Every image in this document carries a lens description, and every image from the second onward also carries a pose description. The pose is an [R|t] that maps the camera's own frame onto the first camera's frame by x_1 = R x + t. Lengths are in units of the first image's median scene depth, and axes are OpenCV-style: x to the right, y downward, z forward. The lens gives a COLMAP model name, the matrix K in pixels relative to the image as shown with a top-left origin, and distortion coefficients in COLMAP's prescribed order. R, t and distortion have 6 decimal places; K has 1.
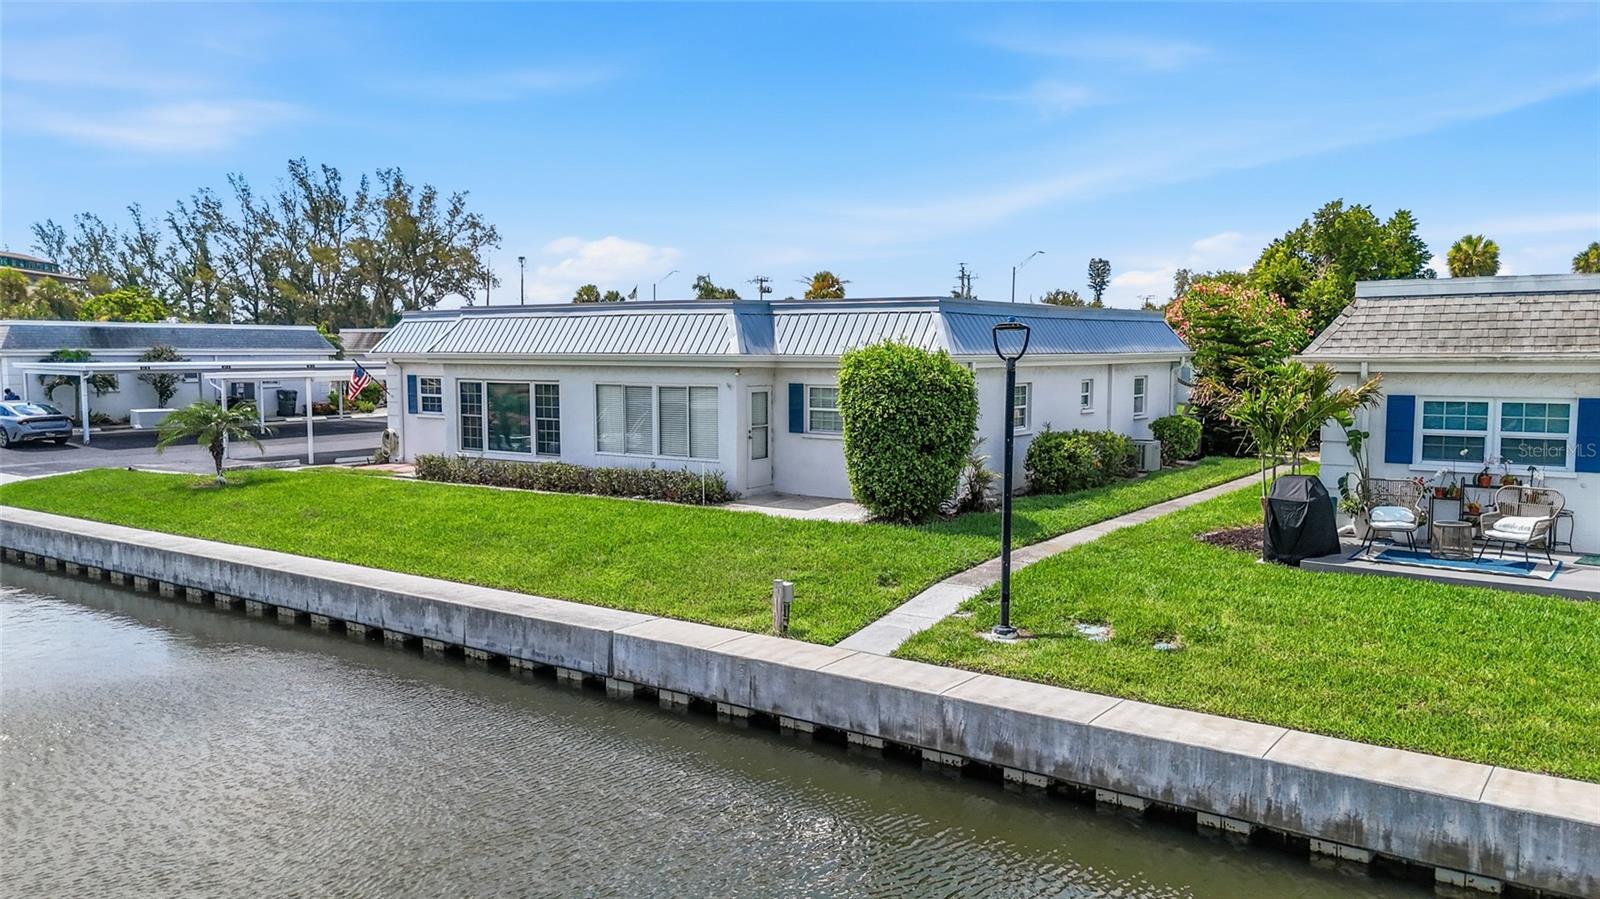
lens RADIAL K [[1183.4, 0, 800.0], [0, 1183.4, 449.5], [0, 0, 1]] dist [0.101967, -0.000304]
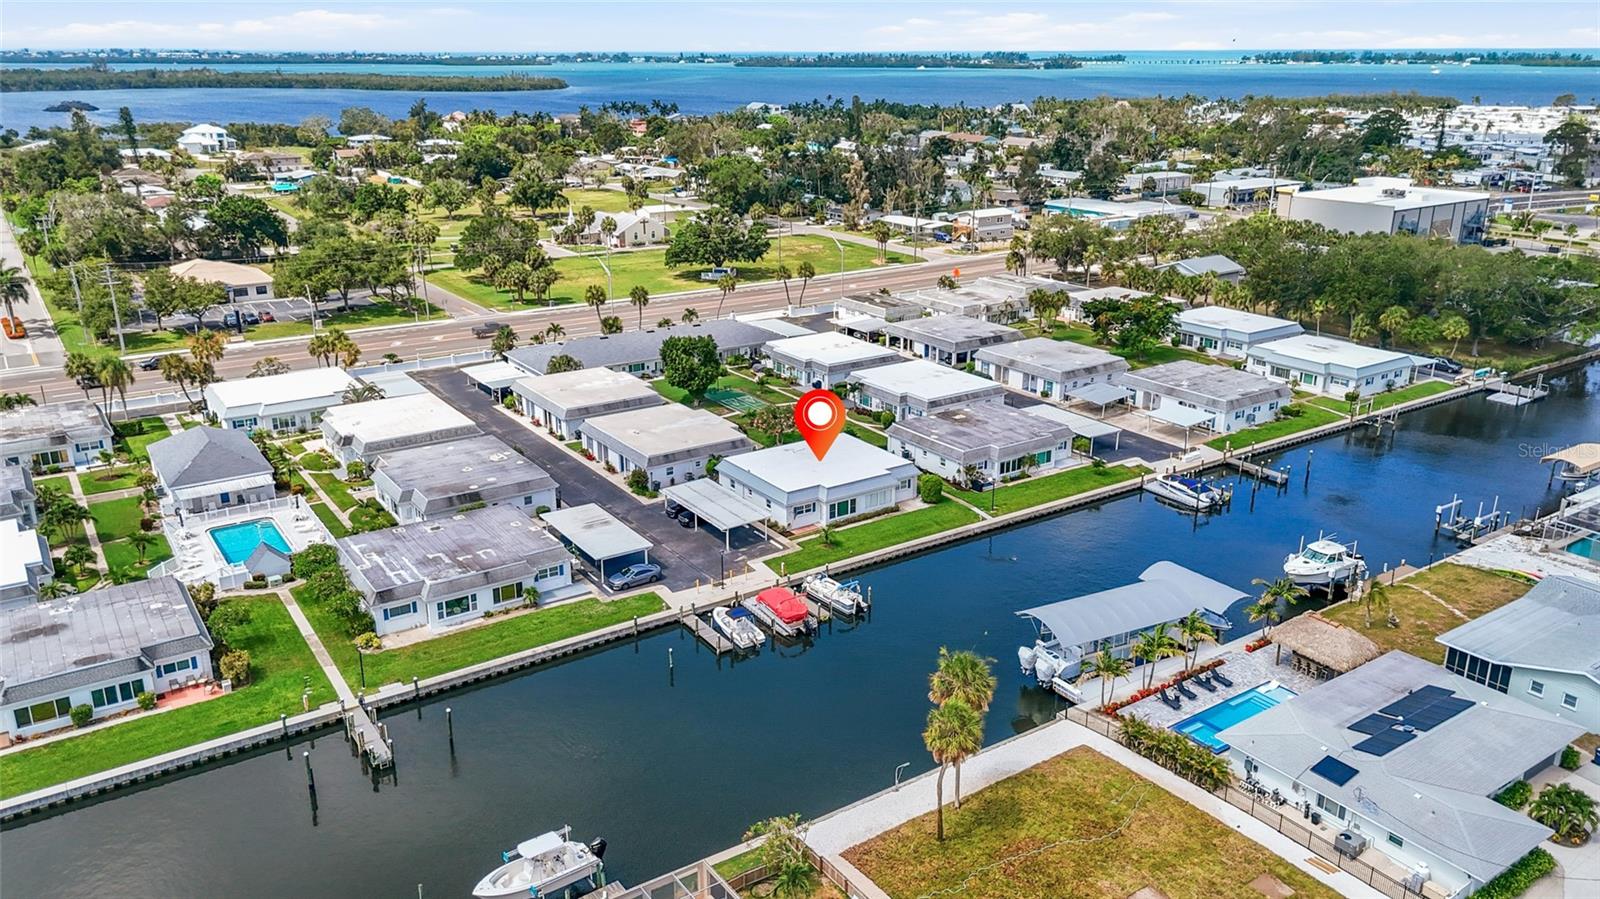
lens RADIAL K [[1186.4, 0, 800.0], [0, 1186.4, 449.5], [0, 0, 1]] dist [0.034490, -0.005166]
pose [[0.354759, -0.294747, 0.887283, -4.277862], [0.083480, 0.955203, 0.283932, -1.548689], [-0.931223, -0.026657, 0.363473, -0.460862]]
